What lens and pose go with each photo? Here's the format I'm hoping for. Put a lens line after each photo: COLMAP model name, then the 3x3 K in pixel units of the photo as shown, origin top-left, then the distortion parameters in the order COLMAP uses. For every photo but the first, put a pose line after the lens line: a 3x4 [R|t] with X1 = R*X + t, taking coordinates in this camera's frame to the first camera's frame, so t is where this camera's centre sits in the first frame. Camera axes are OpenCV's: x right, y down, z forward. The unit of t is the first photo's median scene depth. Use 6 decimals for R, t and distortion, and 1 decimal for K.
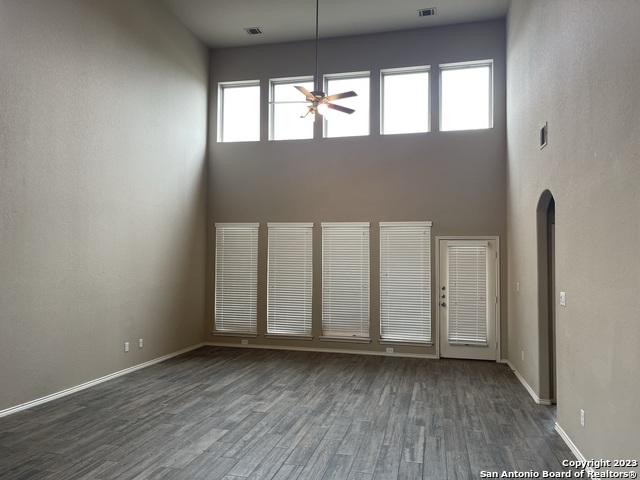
lens RADIAL K [[480.0, 0, 319.7], [0, 480.0, 240.4], [0, 0, 1]] dist [0.005443, -0.022487]
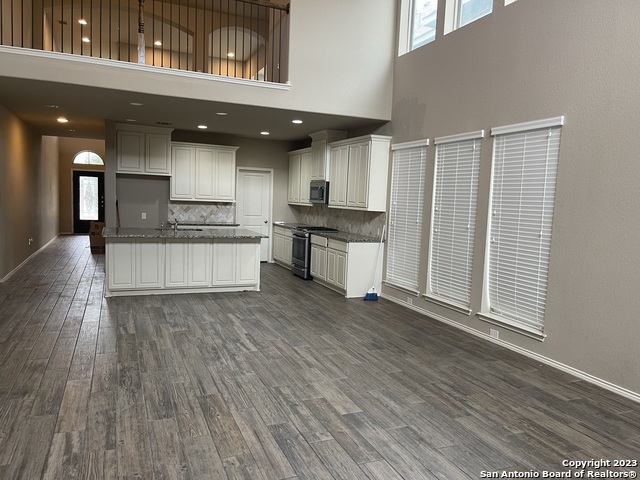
lens RADIAL K [[480.0, 0, 320.2], [0, 480.0, 239.4], [0, 0, 1]] dist [0.005443, -0.022487]
pose [[-0.803179, 0.006971, -0.595698, 0.282143], [-0.025578, 0.998606, 0.046172, 0.096194], [0.595189, 0.052321, -0.801881, 1.597210]]
